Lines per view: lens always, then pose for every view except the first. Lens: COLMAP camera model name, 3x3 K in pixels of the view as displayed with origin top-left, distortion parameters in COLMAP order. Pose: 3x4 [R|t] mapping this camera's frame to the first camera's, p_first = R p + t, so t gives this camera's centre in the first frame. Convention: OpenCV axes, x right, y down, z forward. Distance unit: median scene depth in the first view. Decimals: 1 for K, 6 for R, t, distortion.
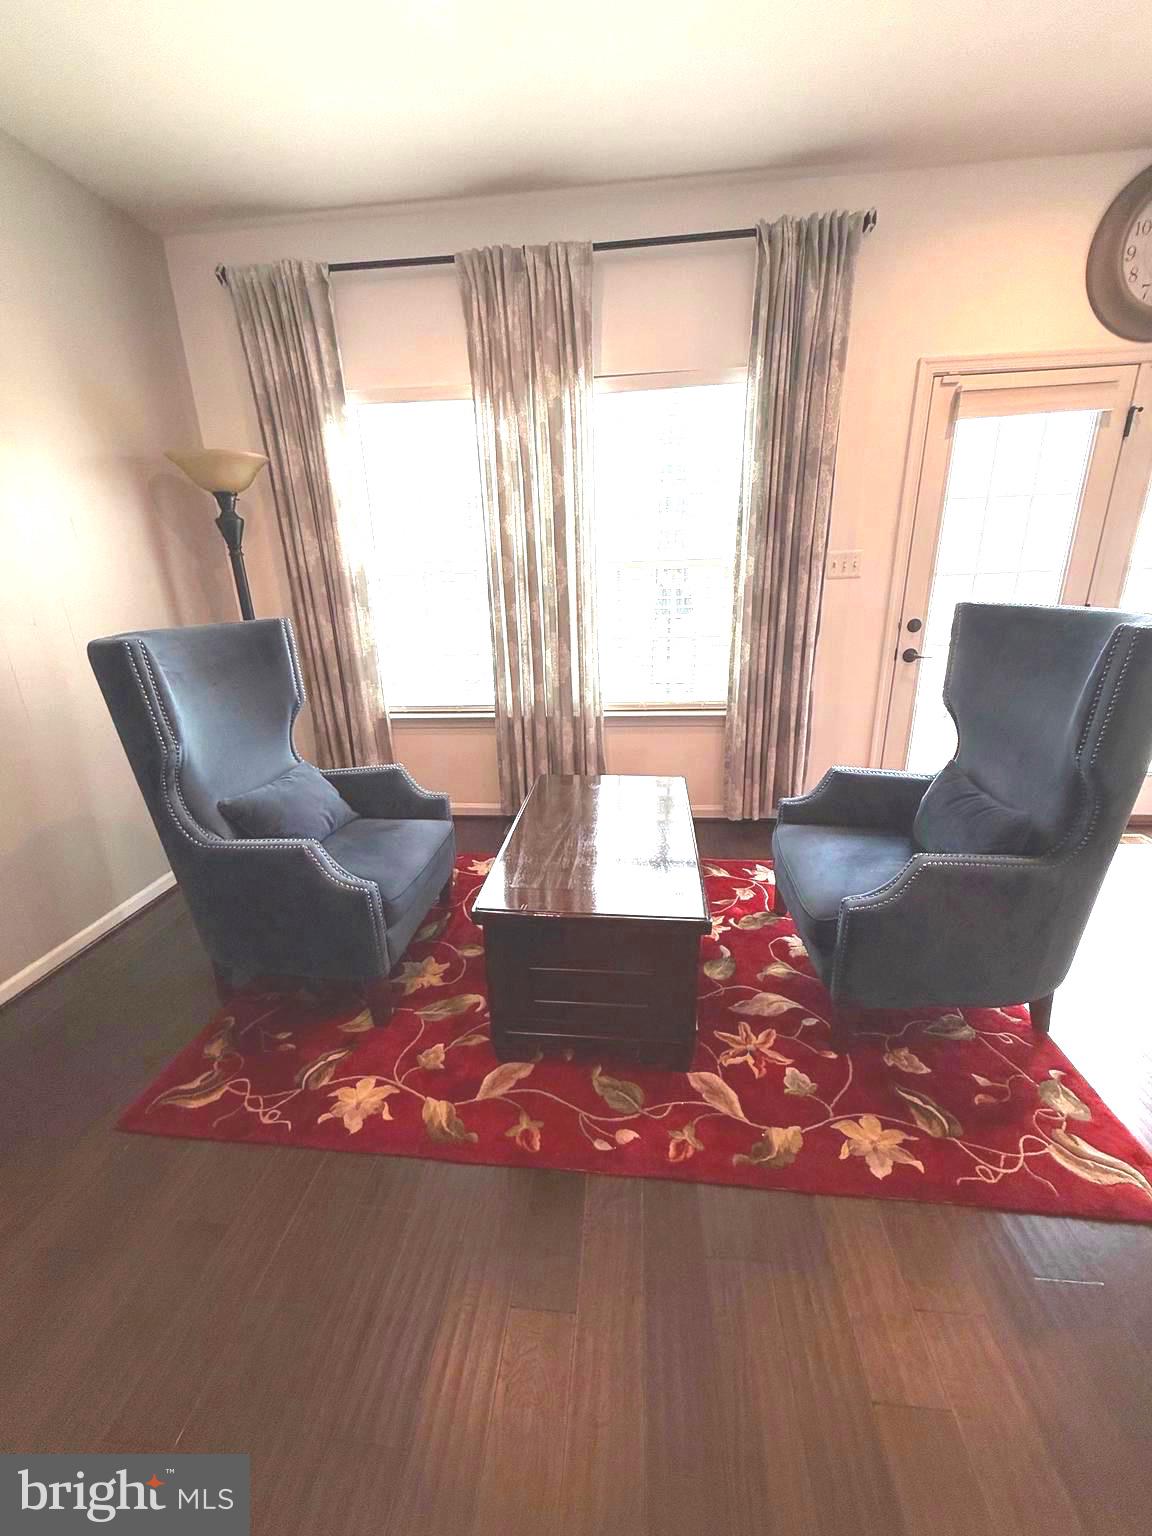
lens RADIAL K [[611.7, 0, 579.1], [0, 611.7, 771.3], [0, 0, 1]] dist [0.003012, -0.001590]
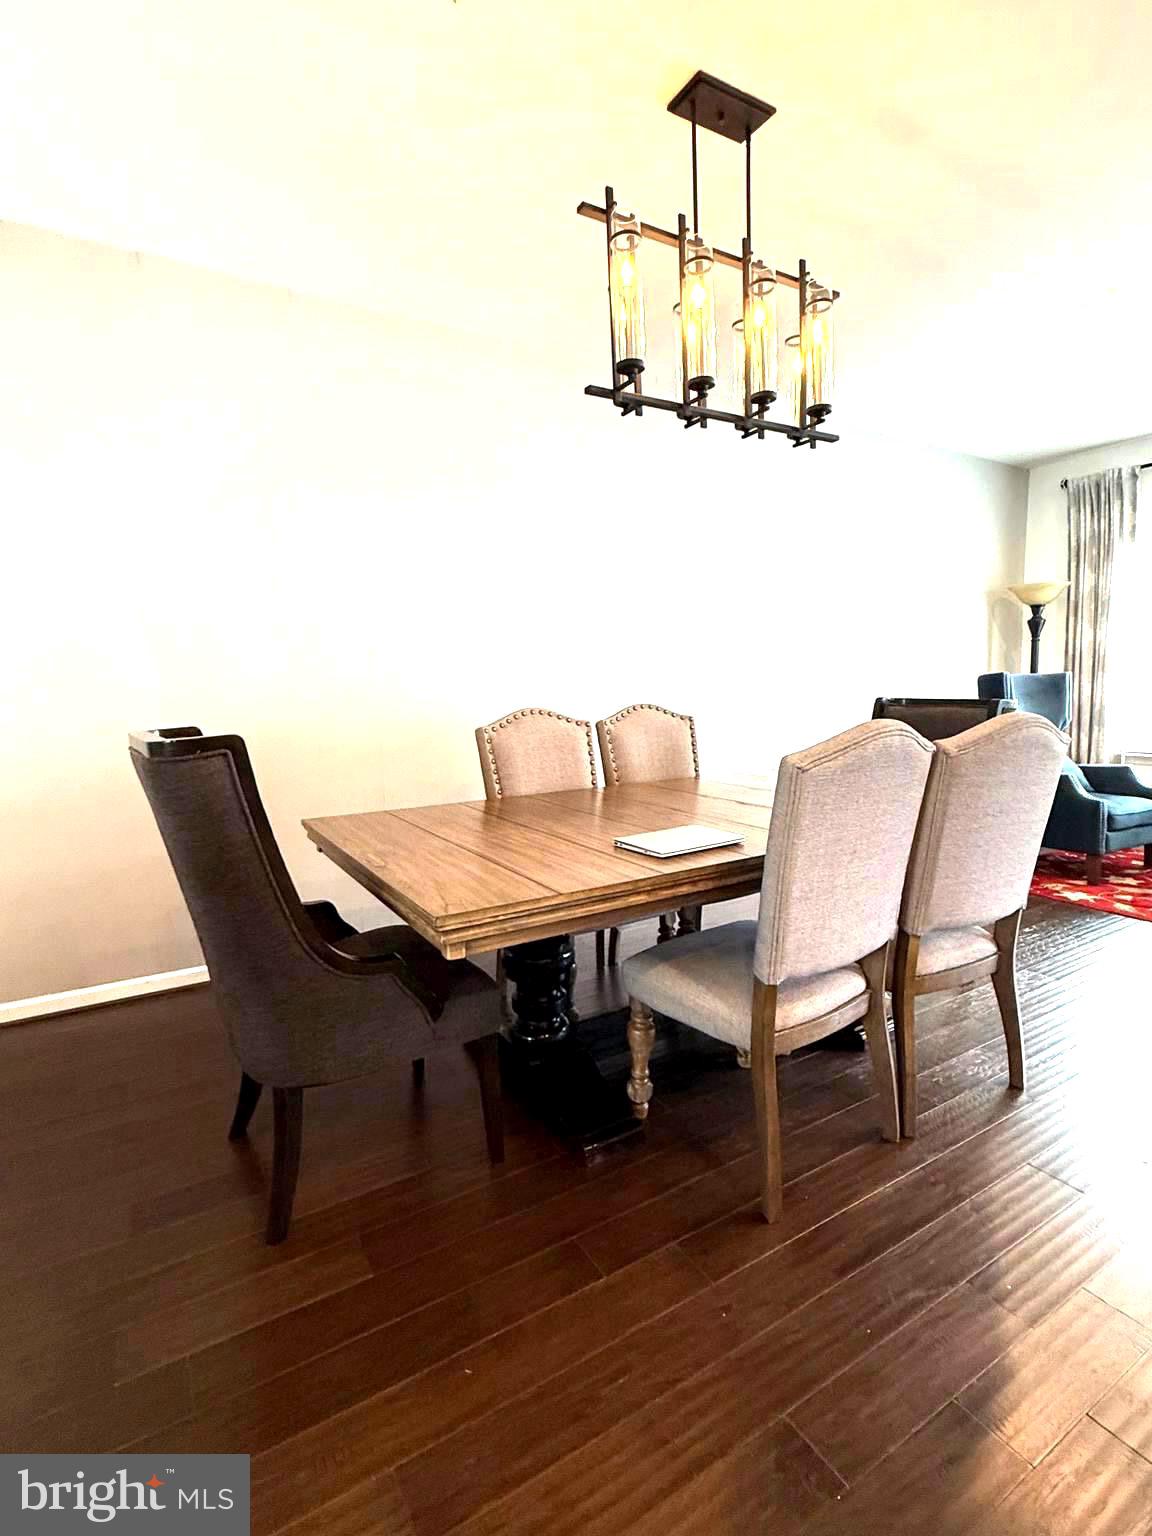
lens RADIAL K [[725.9, 0, 576.9], [0, 725.9, 767.6], [0, 0, 1]] dist [0.002766, -0.000055]
pose [[0.587457, 0.100206, -0.803027, 0.328536], [-0.254579, 0.964808, -0.065844, 0.435106], [0.768169, 0.243114, 0.592294, -1.060941]]
